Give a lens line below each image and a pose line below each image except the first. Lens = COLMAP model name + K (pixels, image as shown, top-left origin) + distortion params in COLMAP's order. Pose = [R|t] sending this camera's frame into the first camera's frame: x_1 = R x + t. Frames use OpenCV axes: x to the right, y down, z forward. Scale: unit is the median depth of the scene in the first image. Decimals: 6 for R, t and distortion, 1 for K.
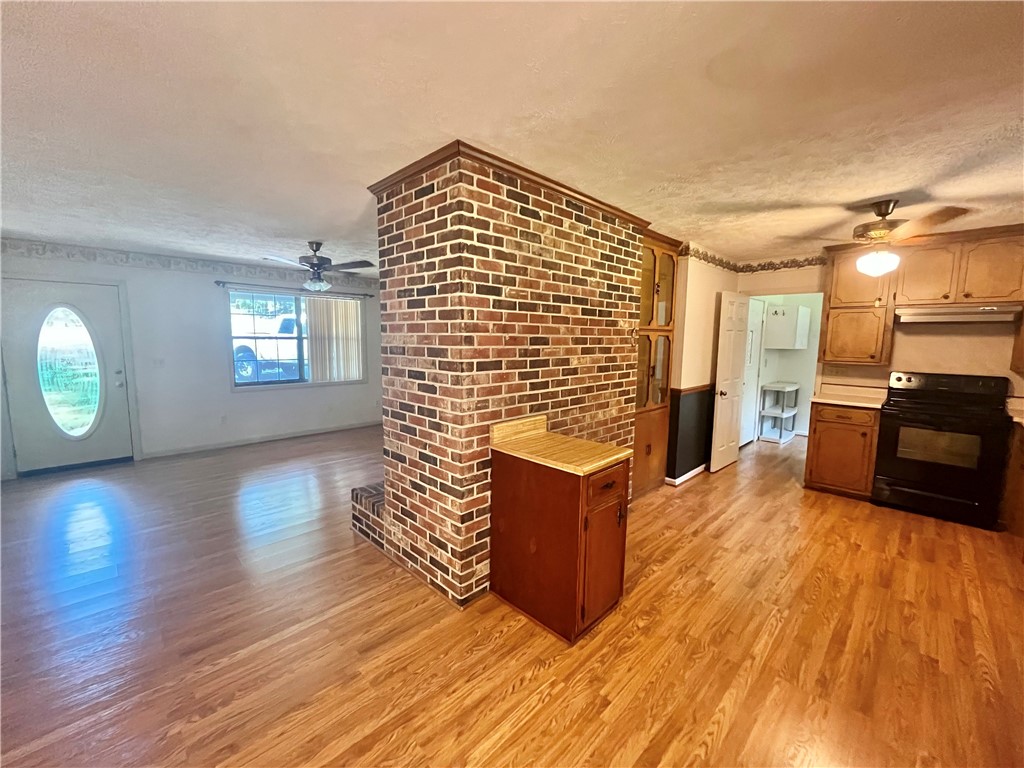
lens RADIAL K [[416.6, 0, 506.7], [0, 416.6, 385.7], [0, 0, 1]] dist [-0.001303, 0.000019]
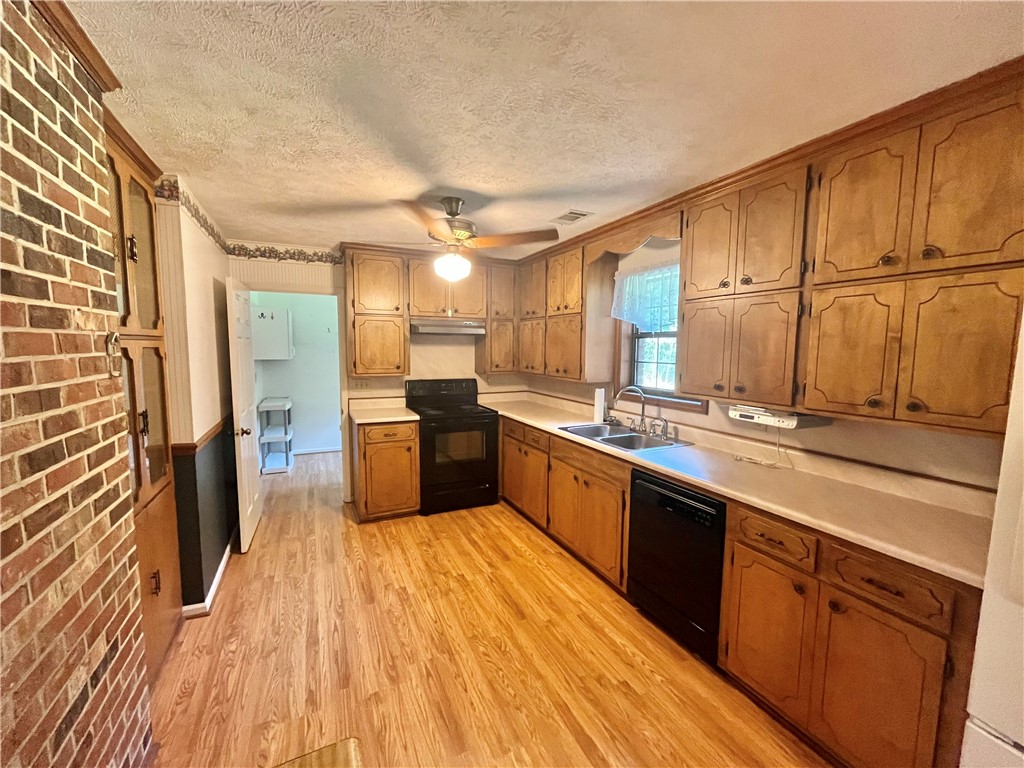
lens RADIAL K [[416.6, 0, 506.7], [0, 416.6, 385.7], [0, 0, 1]] dist [-0.001303, 0.000019]
pose [[0.329689, -0.095711, 0.939225, 0.048282], [0.105847, 0.992323, 0.063967, -0.069629], [-0.938137, 0.078325, 0.337289, 0.488758]]
